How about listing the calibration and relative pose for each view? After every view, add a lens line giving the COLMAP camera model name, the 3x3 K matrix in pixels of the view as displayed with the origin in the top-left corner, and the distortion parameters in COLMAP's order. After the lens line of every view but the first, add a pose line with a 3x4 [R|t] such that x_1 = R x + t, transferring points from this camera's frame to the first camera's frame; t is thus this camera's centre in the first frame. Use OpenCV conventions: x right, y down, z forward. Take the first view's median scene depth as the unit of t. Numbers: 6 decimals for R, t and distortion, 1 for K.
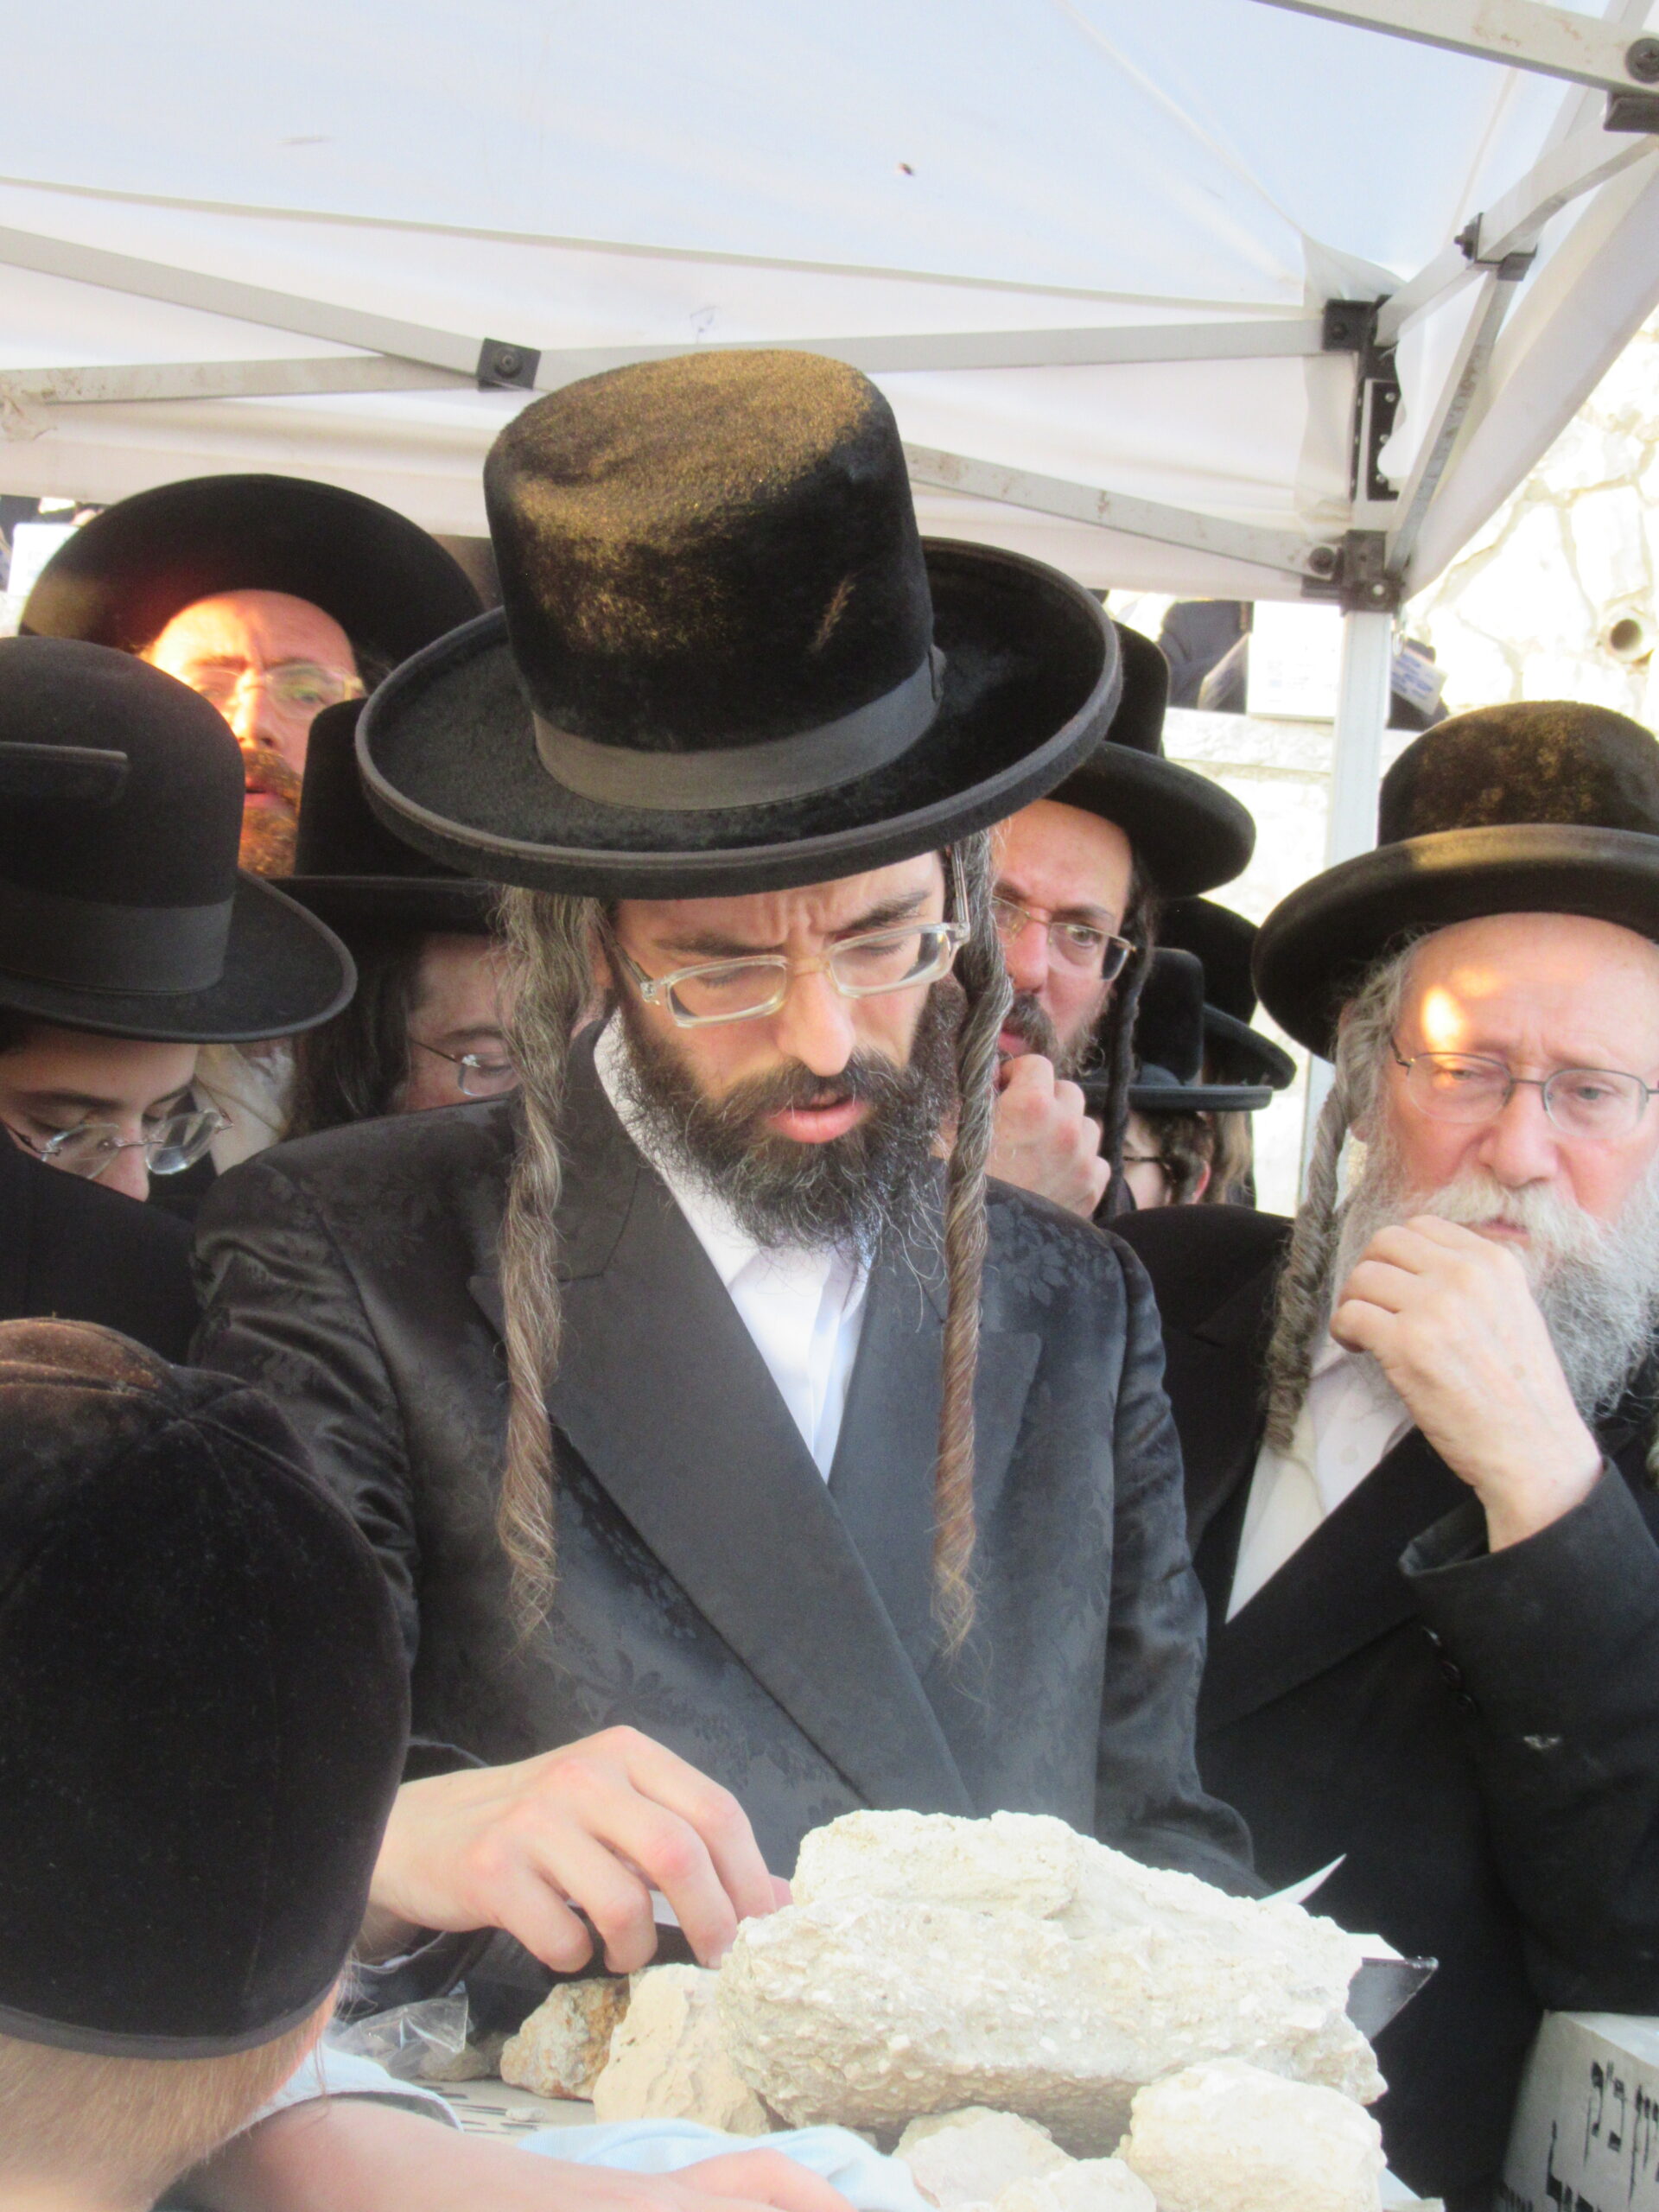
lens RADIAL K [[4424.1, 0, 829.5], [0, 4424.1, 1106.0], [0, 0, 1]] dist [-0.353810, 2.457796]
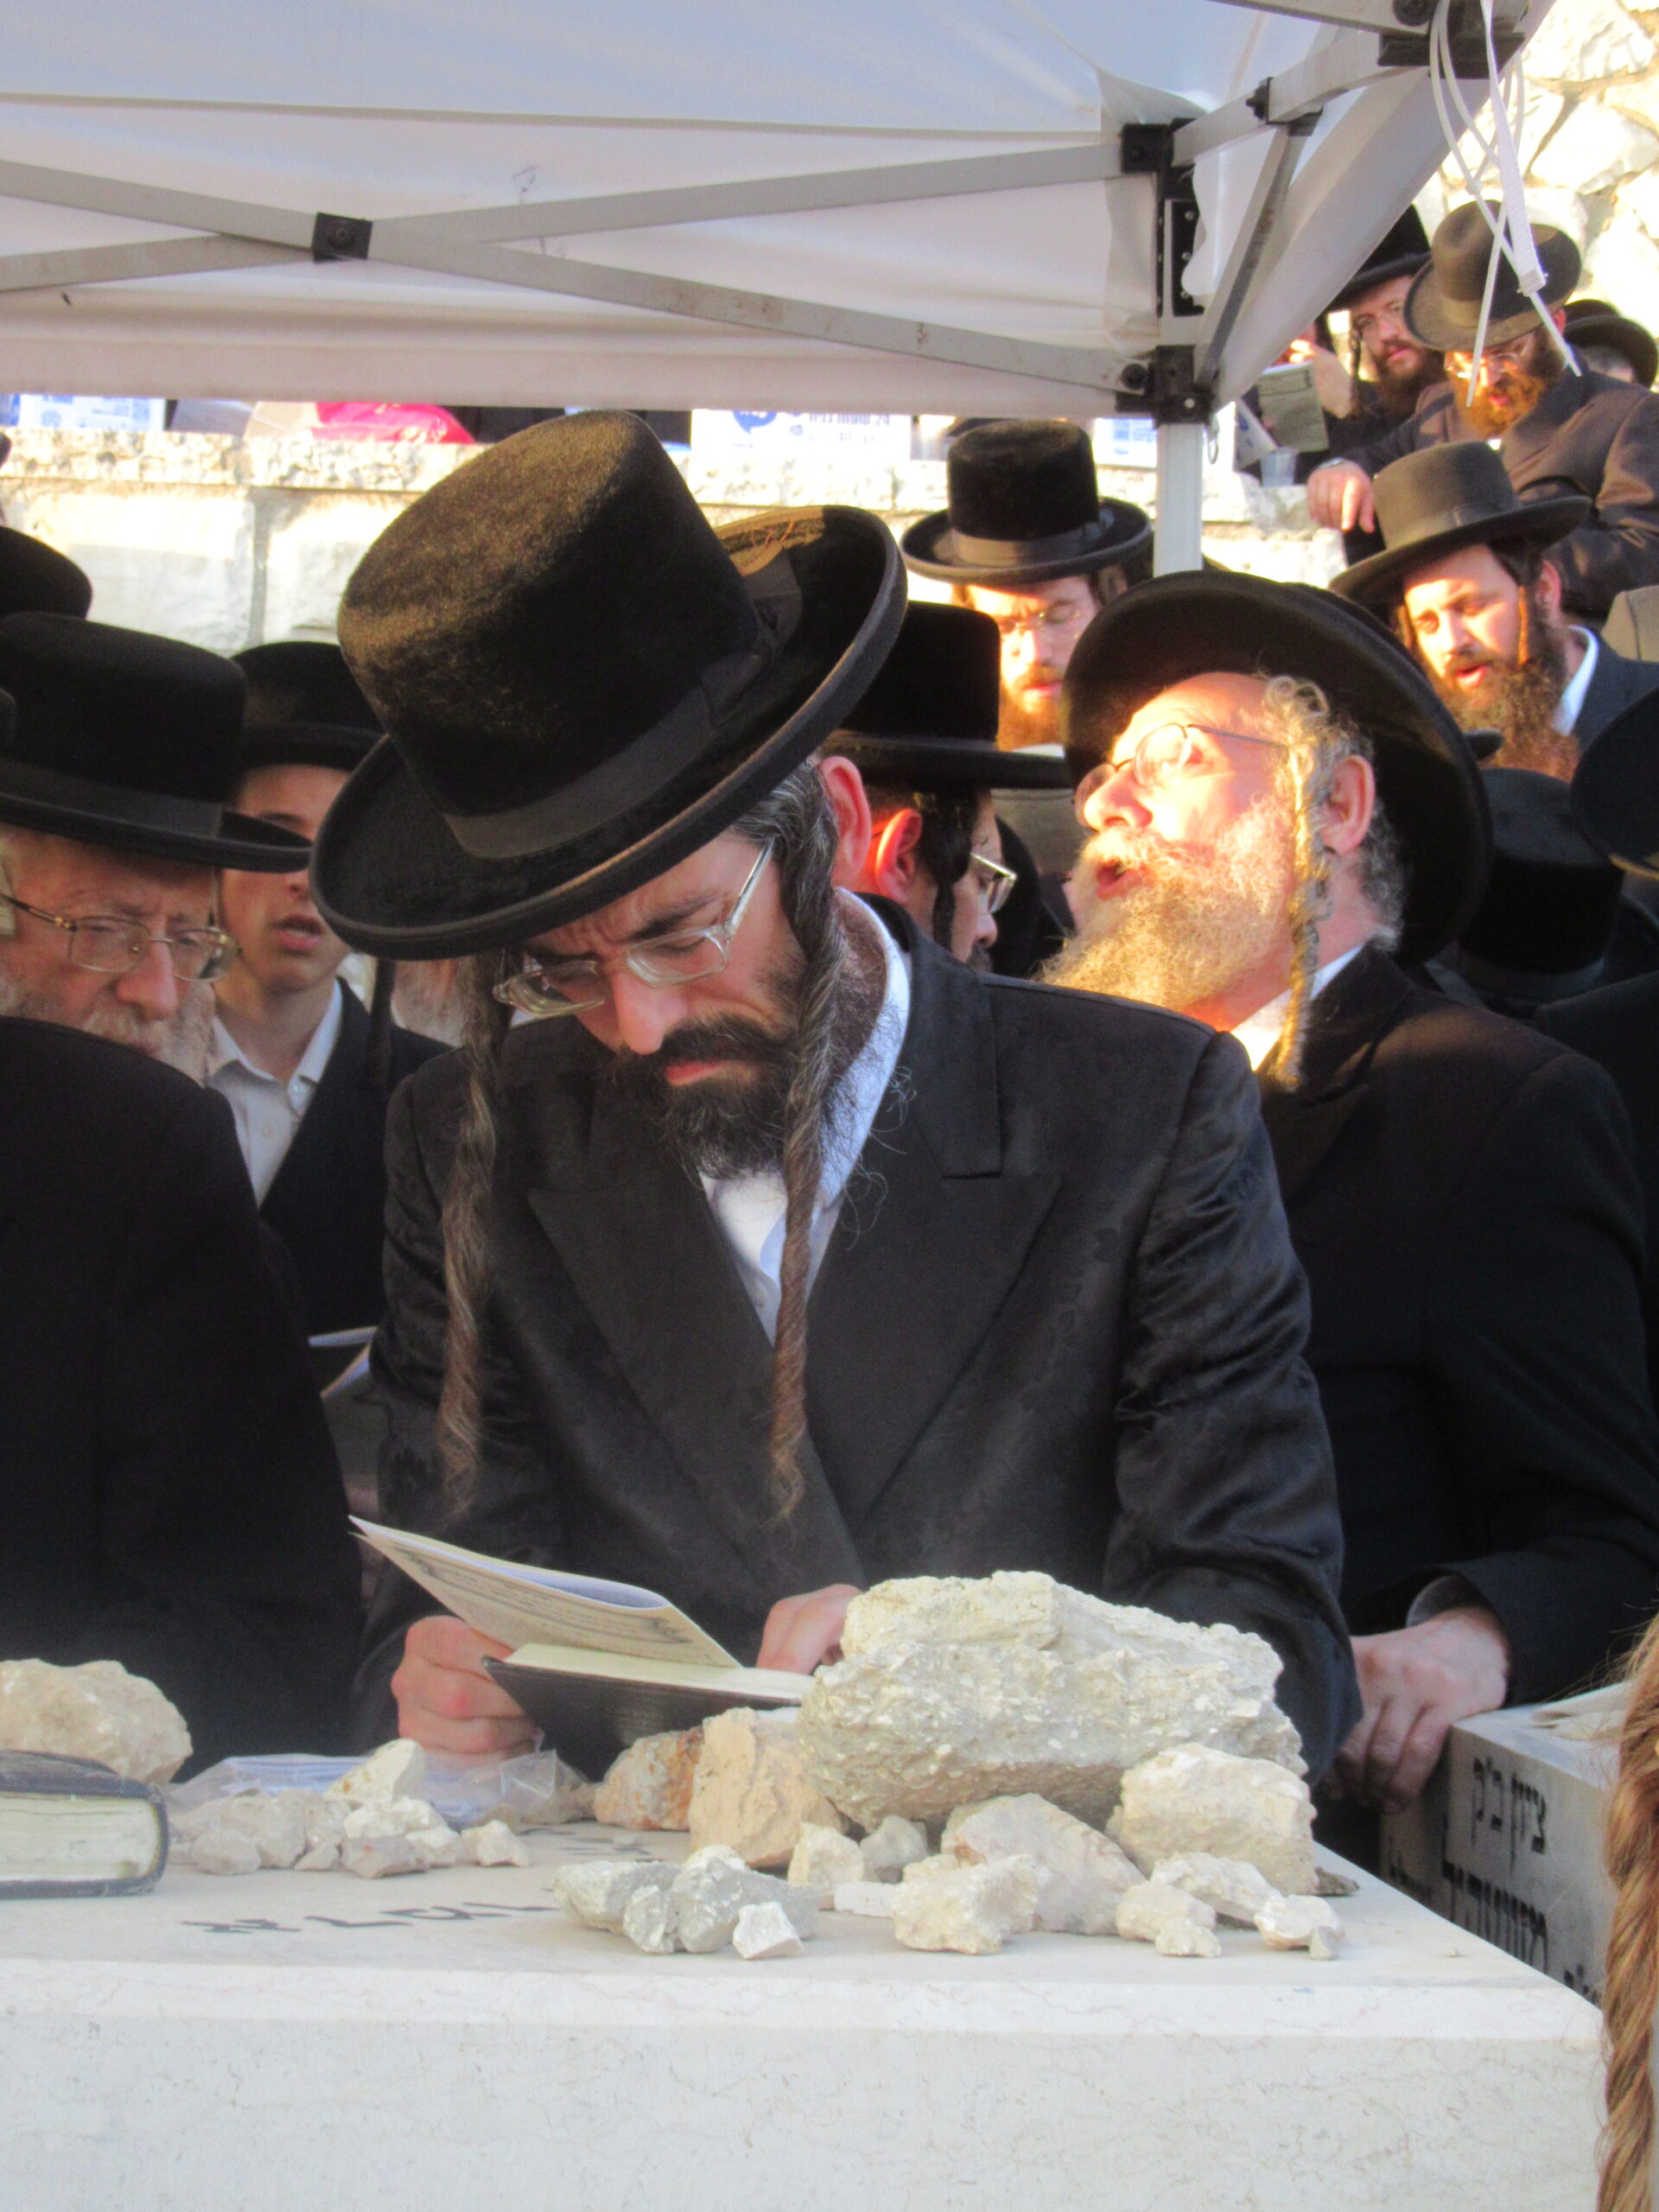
lens RADIAL K [[5149.1, 0, 829.5], [0, 5149.1, 1106.0], [0, 0, 1]] dist [-0.153501, 0.991901]
pose [[0.996050, -0.072238, 0.051631, -0.081911], [0.068813, 0.995490, 0.065306, -0.081386], [-0.056116, -0.061495, 0.996529, -0.518873]]
